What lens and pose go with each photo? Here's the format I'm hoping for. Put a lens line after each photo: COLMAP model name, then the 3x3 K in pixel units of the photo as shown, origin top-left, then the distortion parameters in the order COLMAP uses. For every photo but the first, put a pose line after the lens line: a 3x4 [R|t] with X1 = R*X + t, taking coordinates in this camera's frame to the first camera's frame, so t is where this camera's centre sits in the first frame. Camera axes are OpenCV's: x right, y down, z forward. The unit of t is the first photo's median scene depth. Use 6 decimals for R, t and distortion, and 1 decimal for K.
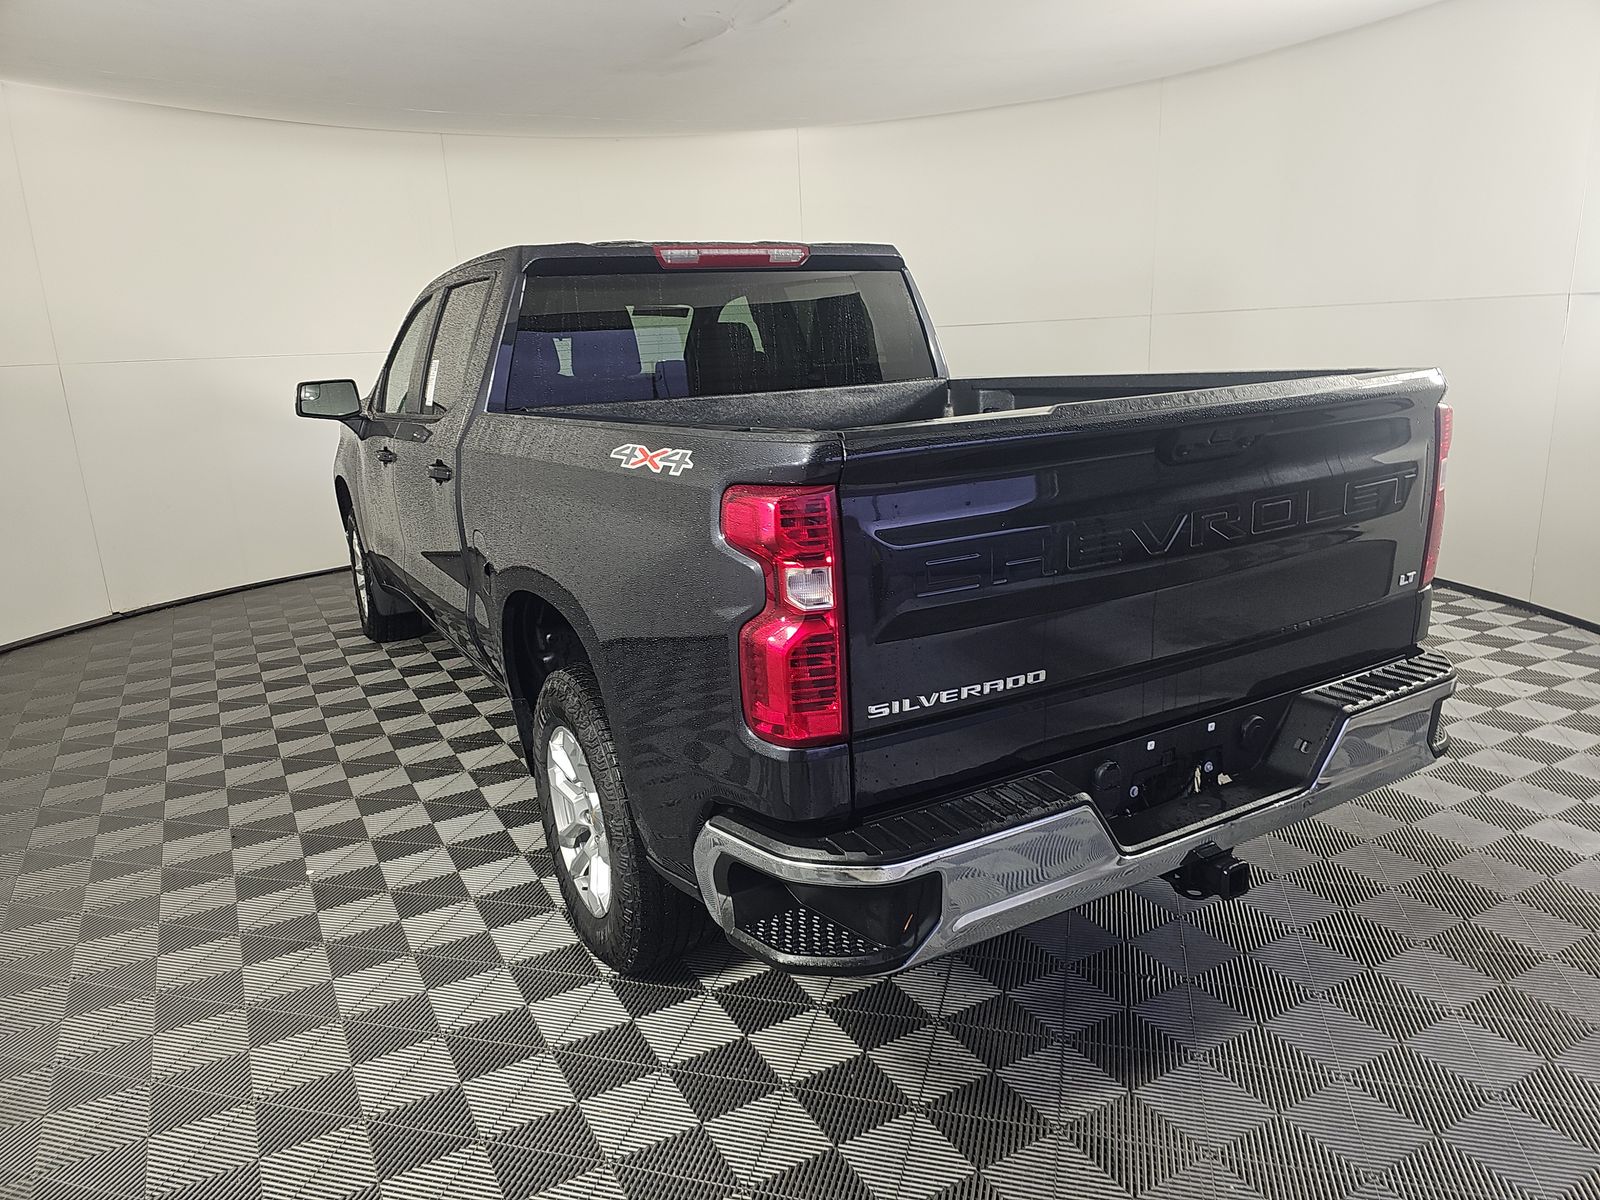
lens RADIAL K [[1065.6, 0, 766.1], [0, 1065.6, 625.9], [0, 0, 1]] dist [0.044630, -0.031554]
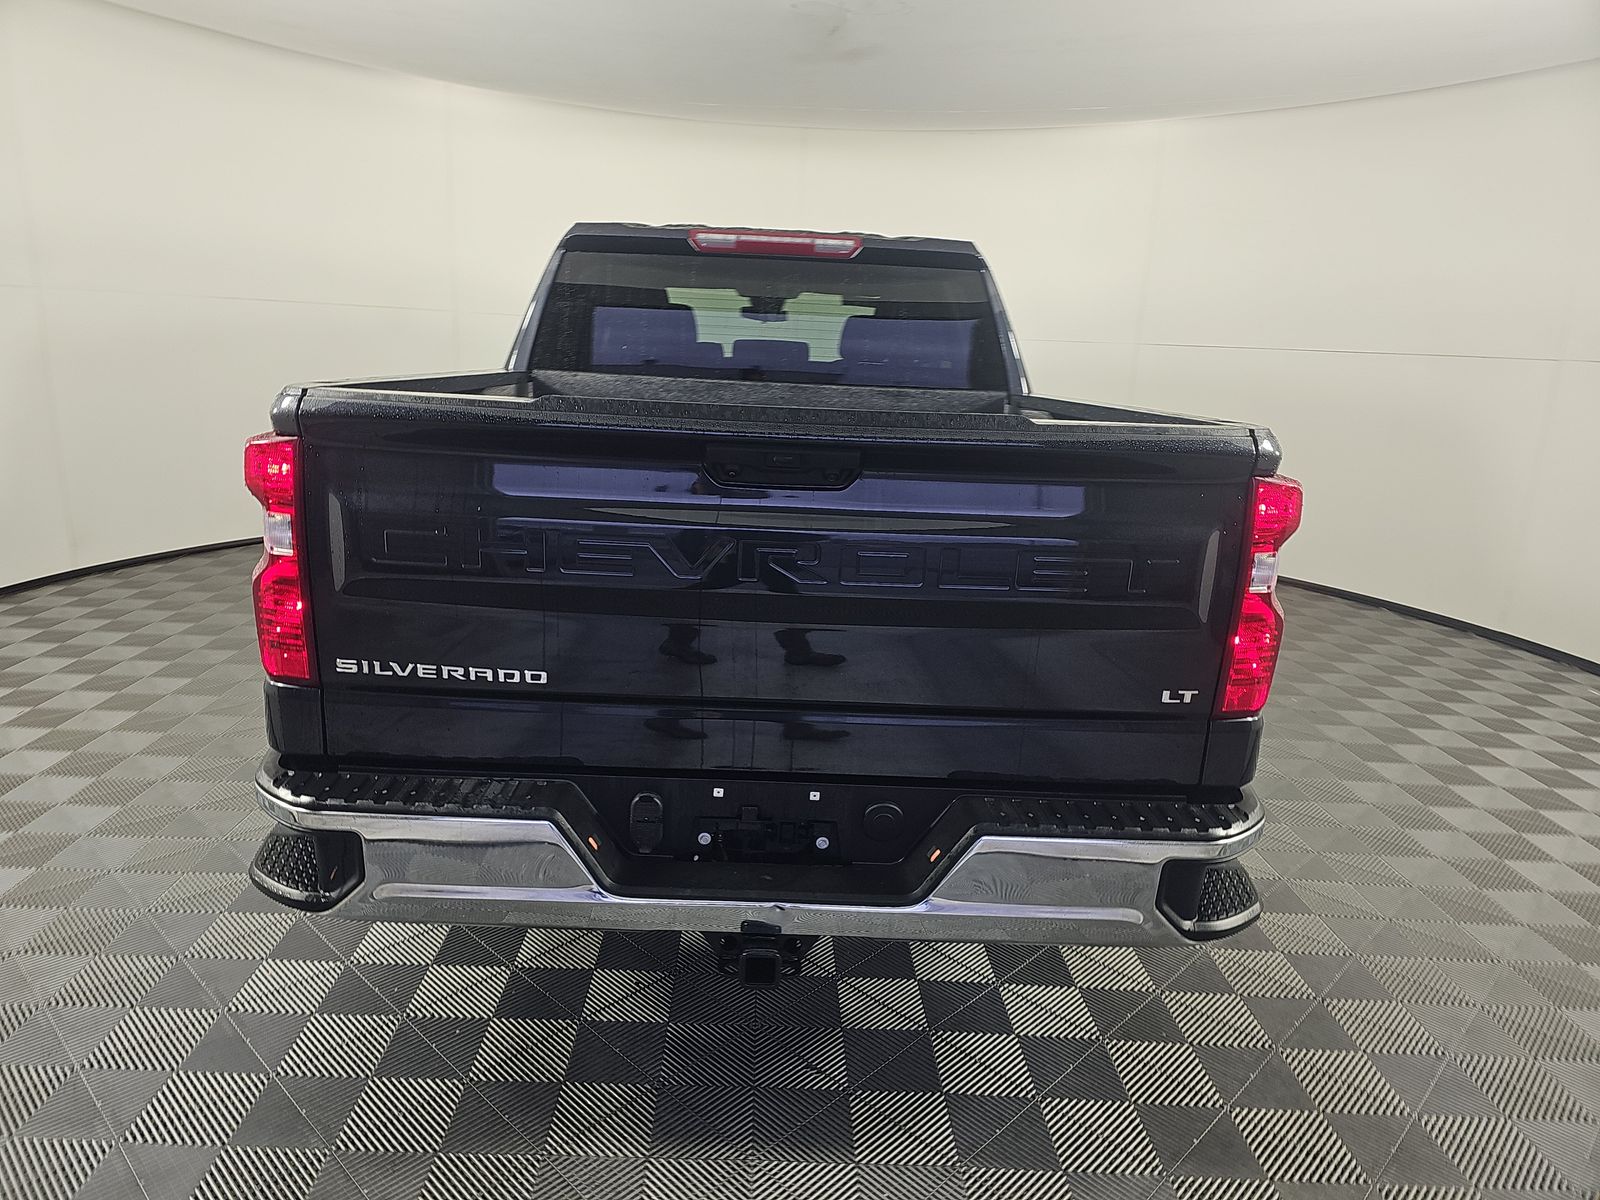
lens RADIAL K [[1046.0, 0, 764.7], [0, 1046.0, 605.2], [0, 0, 1]] dist [0.053264, 0.000211]
pose [[0.876956, 0.207682, -0.433378, 0.478733], [-0.211356, 0.976578, 0.040305, -0.056032], [0.431598, 0.056251, 0.900310, 0.136922]]
